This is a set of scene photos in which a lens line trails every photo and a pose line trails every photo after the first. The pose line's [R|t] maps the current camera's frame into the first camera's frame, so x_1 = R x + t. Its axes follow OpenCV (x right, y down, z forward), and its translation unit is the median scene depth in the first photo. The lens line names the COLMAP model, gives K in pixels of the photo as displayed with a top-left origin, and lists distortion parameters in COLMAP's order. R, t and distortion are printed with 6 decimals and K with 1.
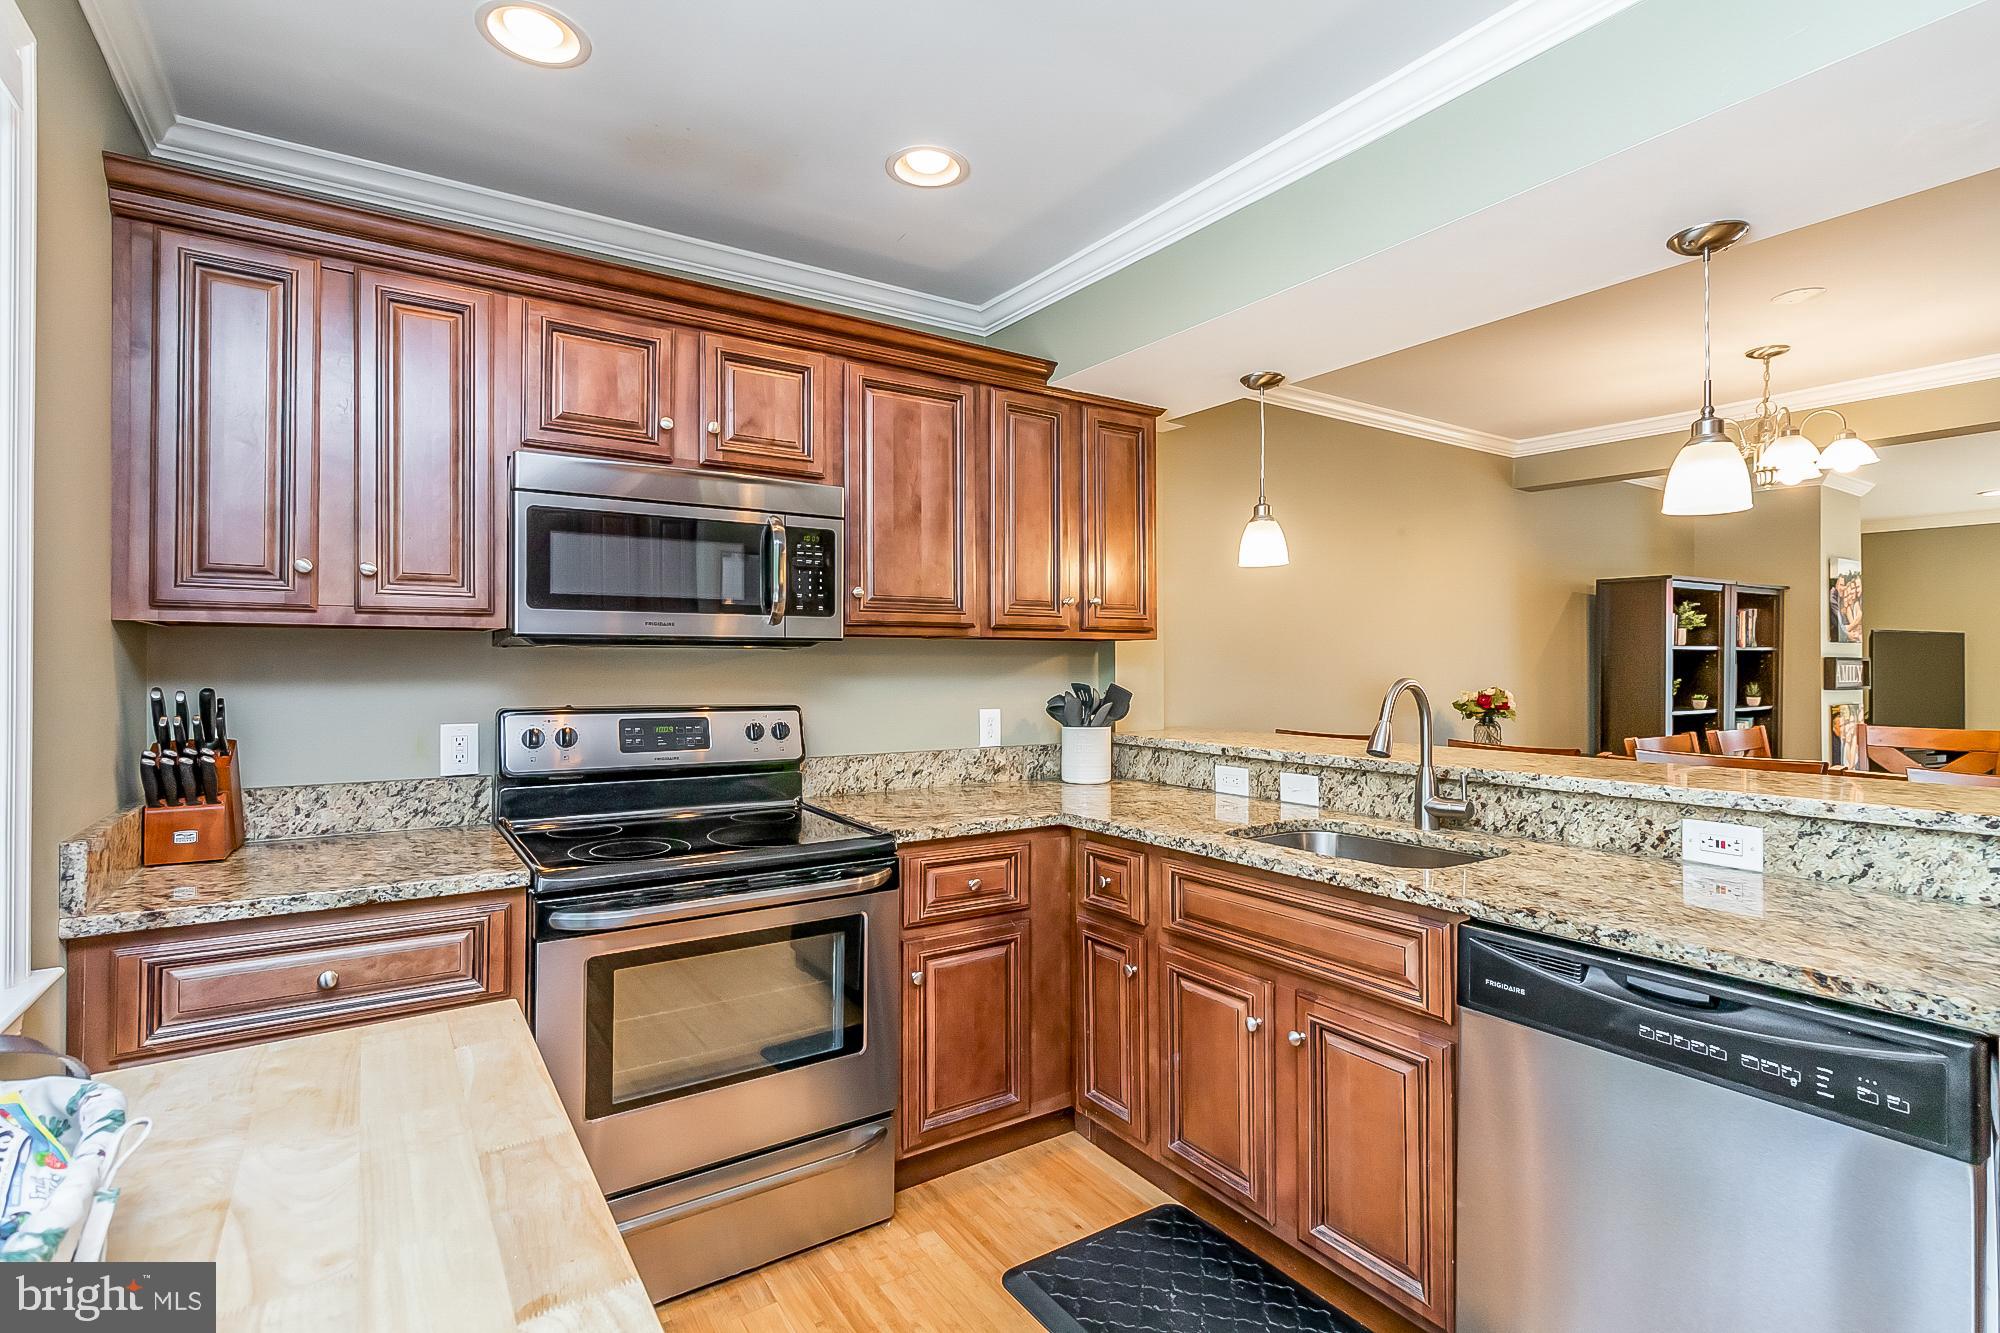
lens RADIAL K [[936.2, 0, 994.8], [0, 936.2, 665.5], [0, 0, 1]] dist [-0.002492, 0.000772]
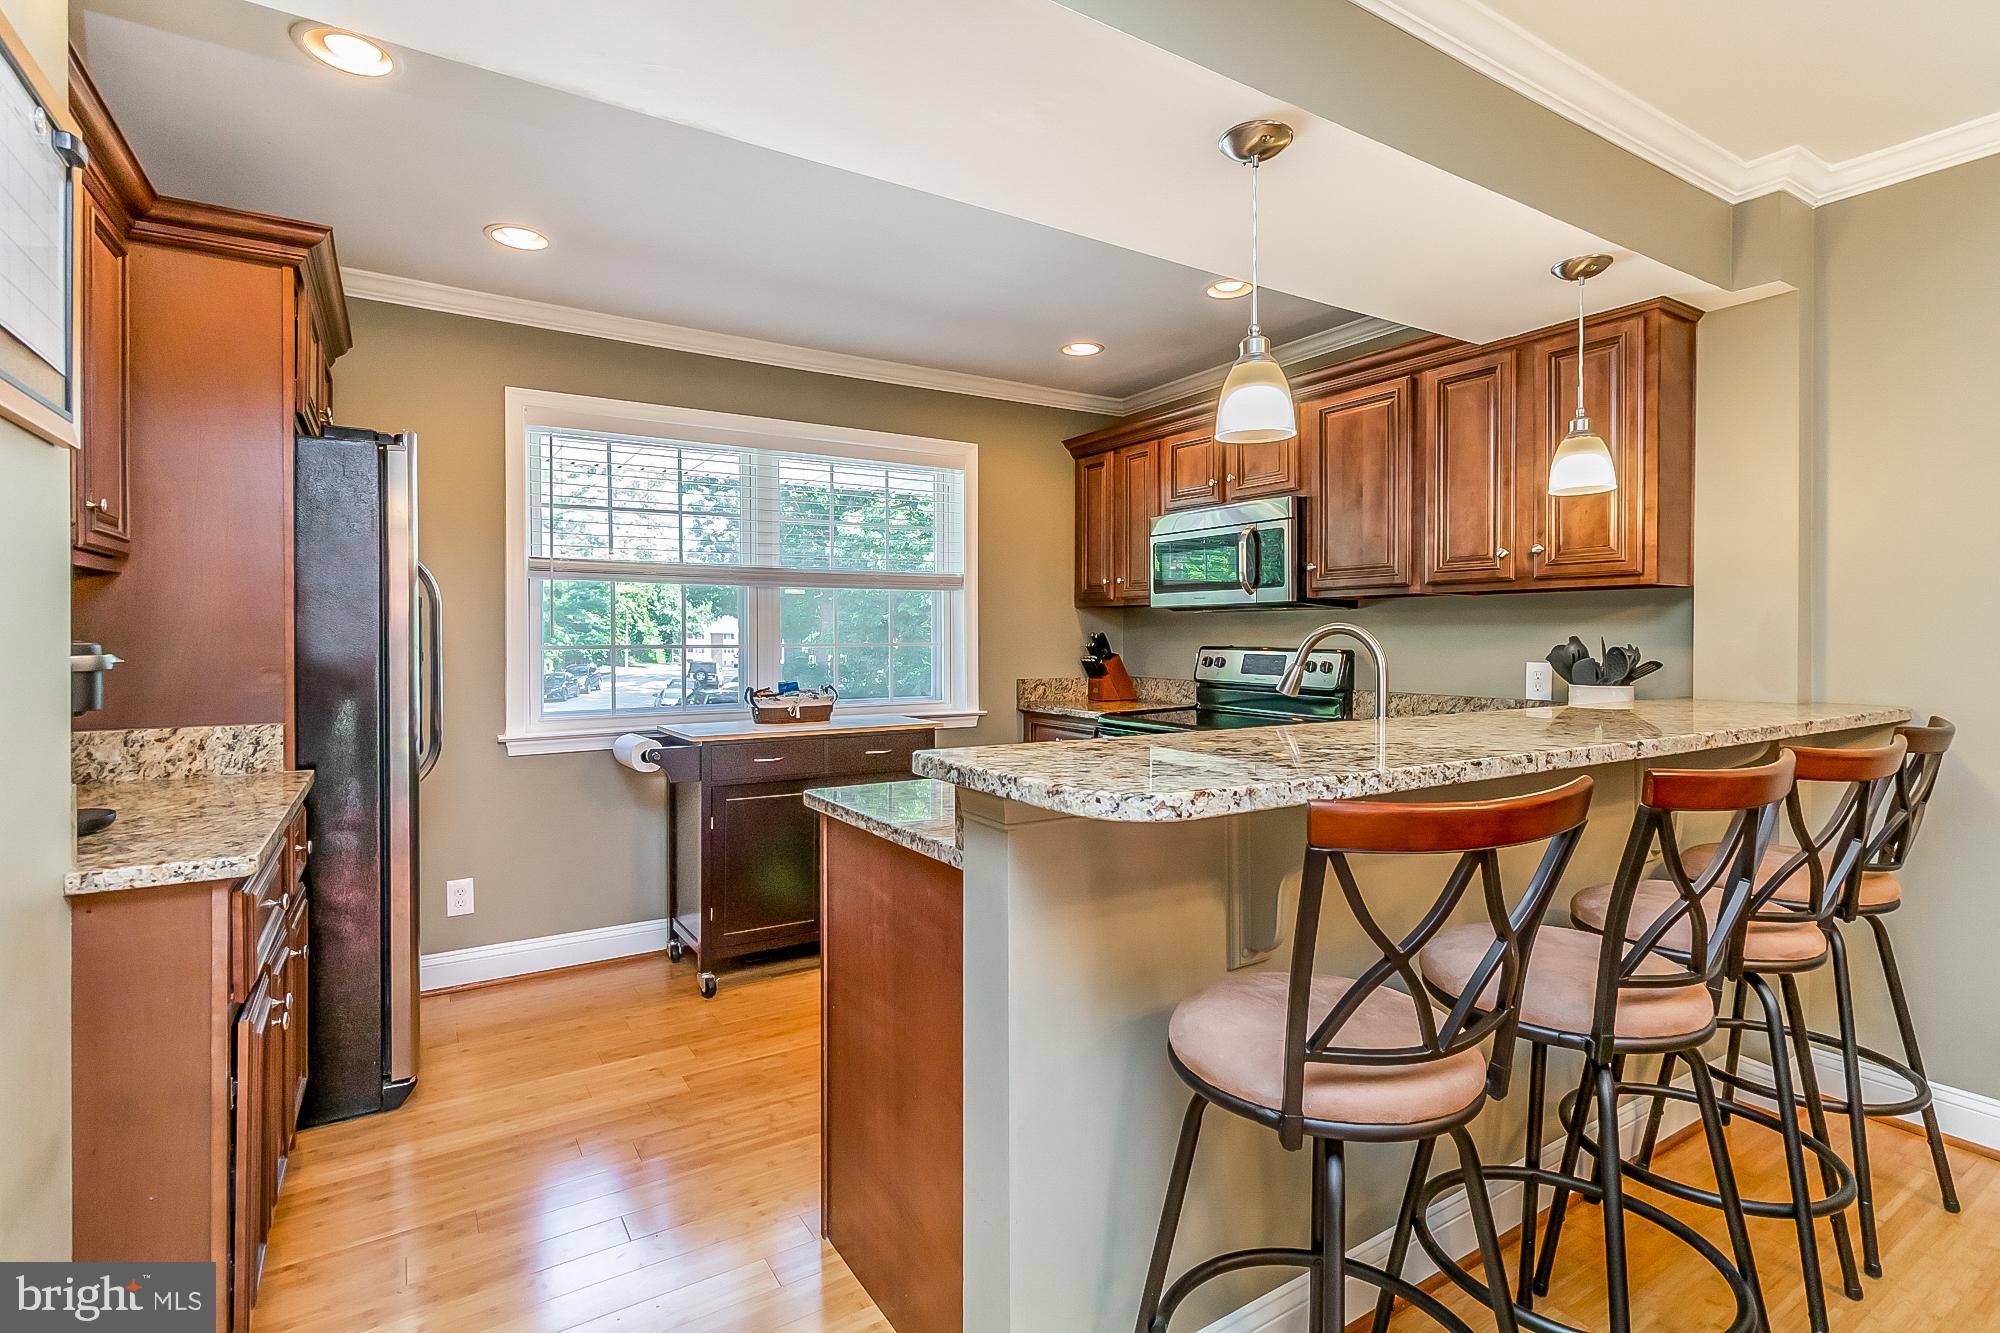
lens RADIAL K [[936.2, 0, 995.0], [0, 936.2, 646.0], [0, 0, 1]] dist [-0.002492, 0.000772]
pose [[-0.024130, 0.011491, -0.999643, 1.178717], [-0.003378, 0.999927, 0.011576, 0.022825], [0.999703, 0.003656, -0.024089, 0.530852]]
